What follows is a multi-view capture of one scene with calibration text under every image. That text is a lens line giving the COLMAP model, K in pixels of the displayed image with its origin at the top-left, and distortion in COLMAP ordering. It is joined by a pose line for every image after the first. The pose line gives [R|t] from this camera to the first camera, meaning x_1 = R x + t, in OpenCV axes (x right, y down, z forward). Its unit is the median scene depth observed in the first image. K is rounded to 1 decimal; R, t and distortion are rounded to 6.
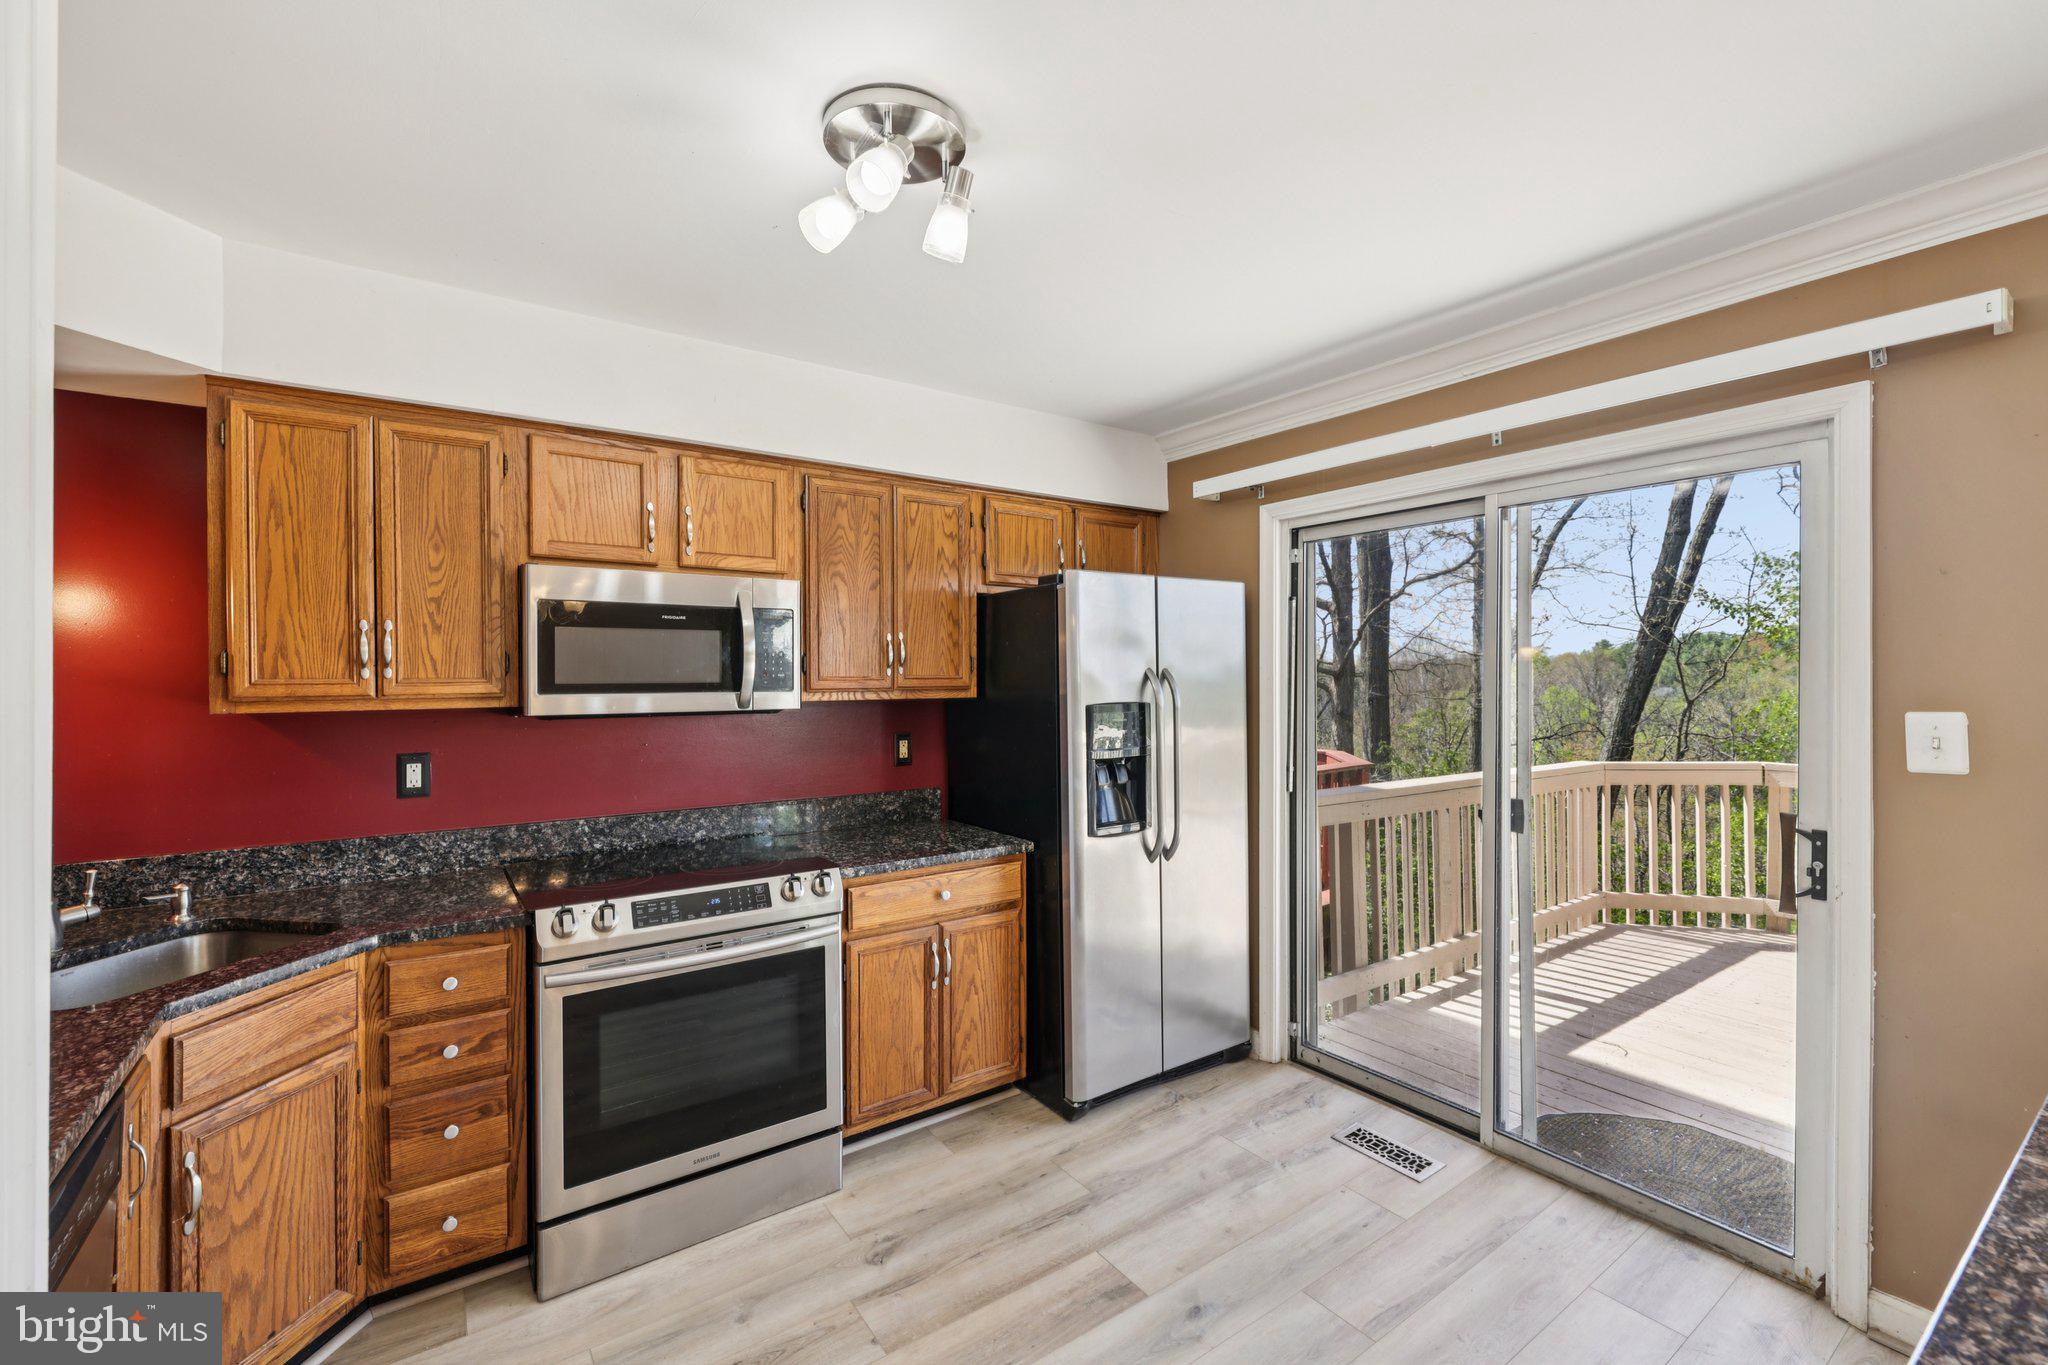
lens RADIAL K [[860.1, 0, 1019.1], [0, 860.1, 682.3], [0, 0, 1]] dist [0.000058, -0.000192]
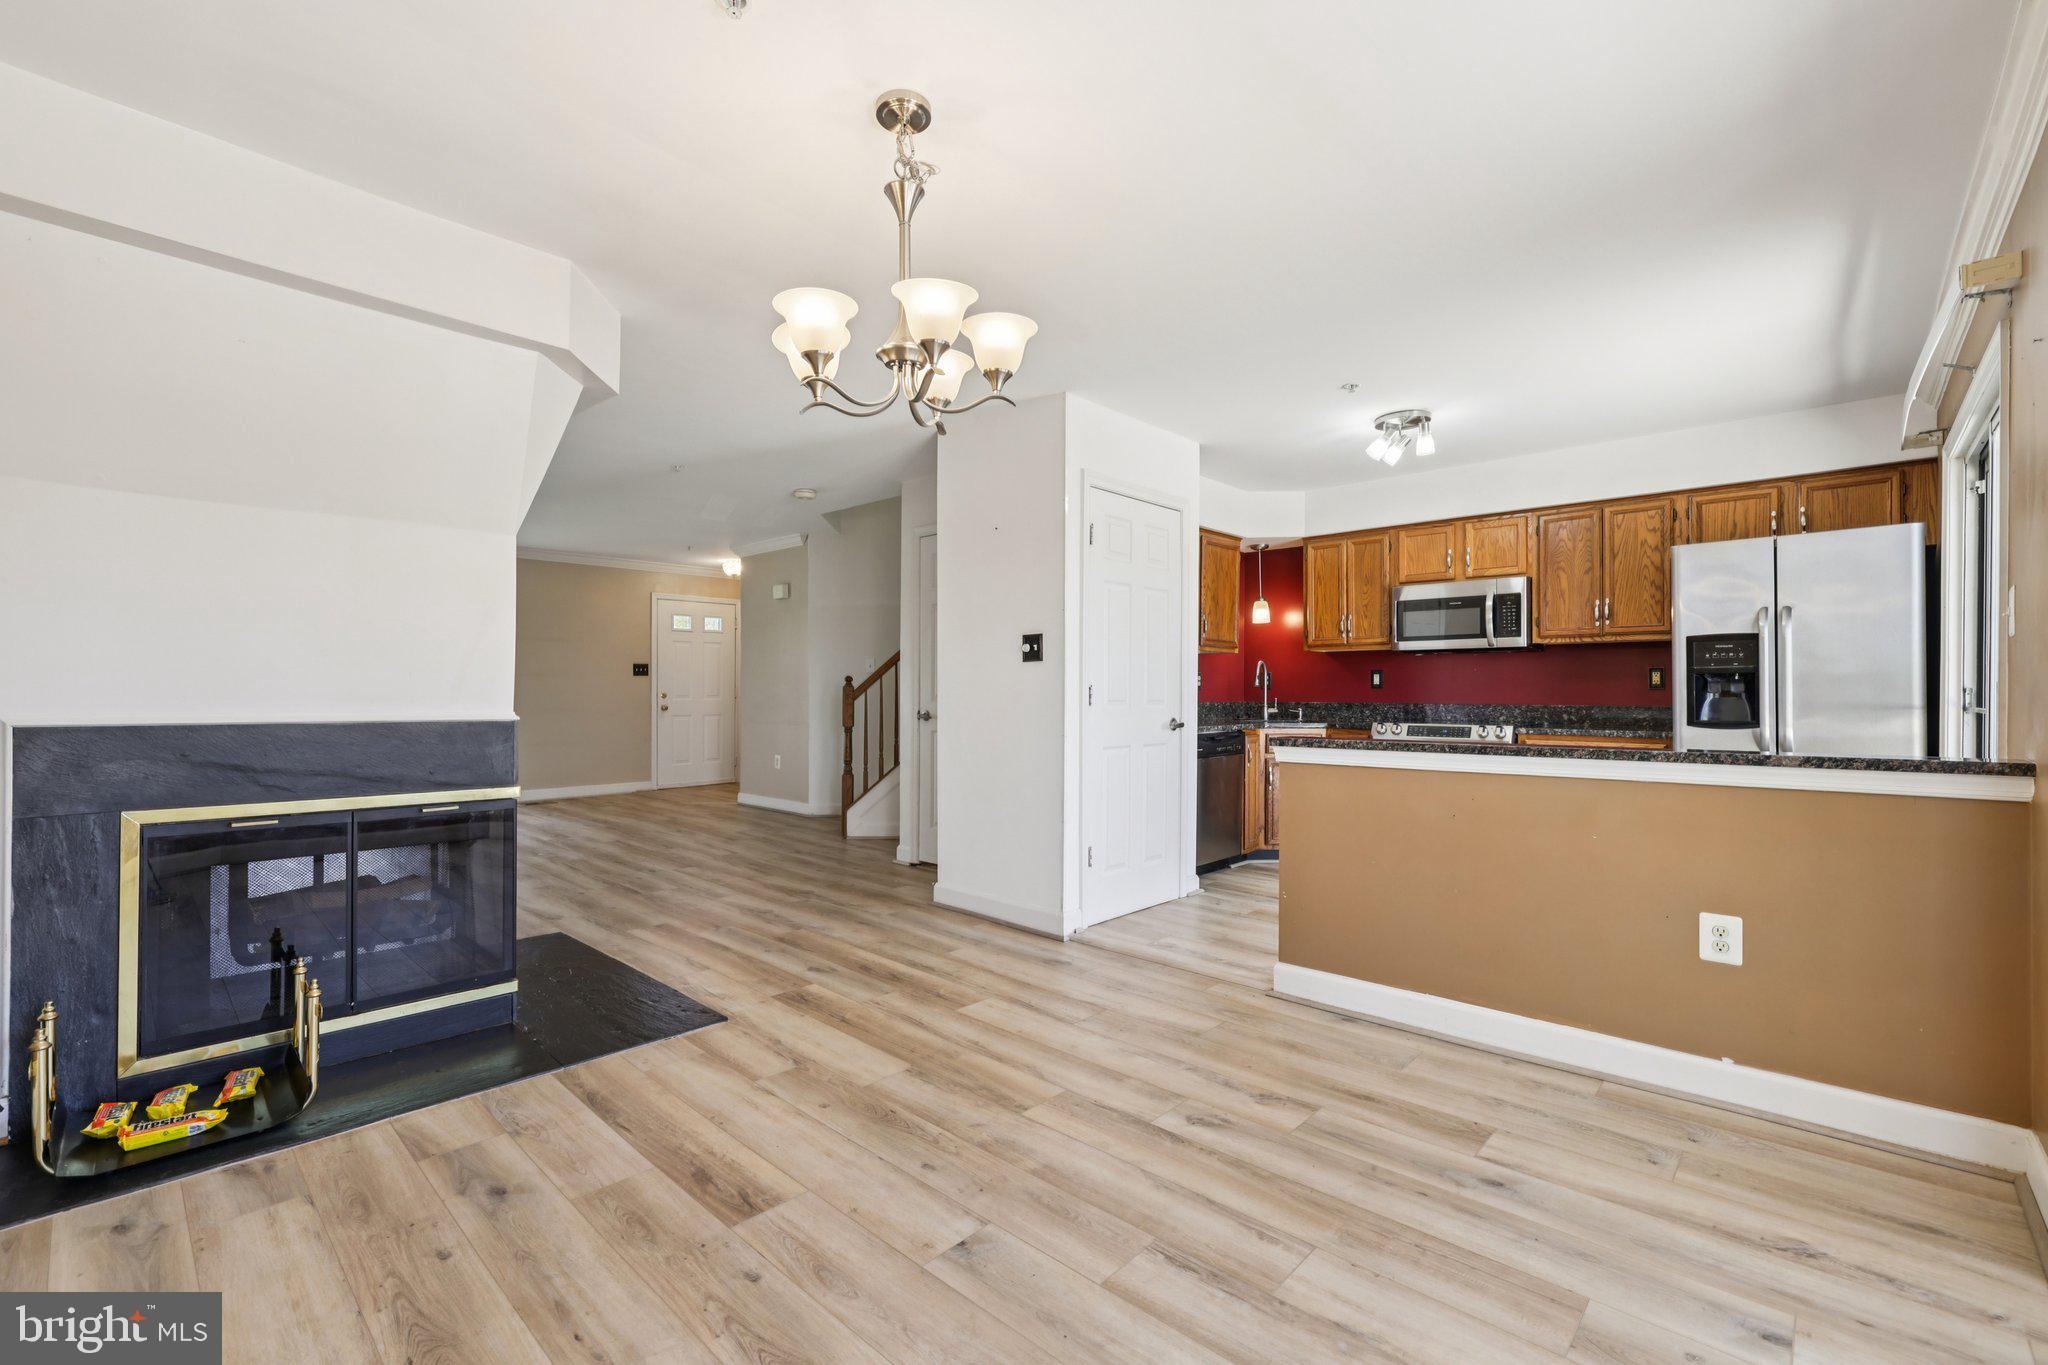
lens RADIAL K [[860.1, 0, 1032.4], [0, 860.1, 686.3], [0, 0, 1]] dist [0.000058, -0.000192]
pose [[0.216878, -0.000432, -0.976199, 1.365061], [-0.009293, 0.999954, -0.002507, 0.136085], [0.976154, 0.009615, 0.216864, -0.437175]]
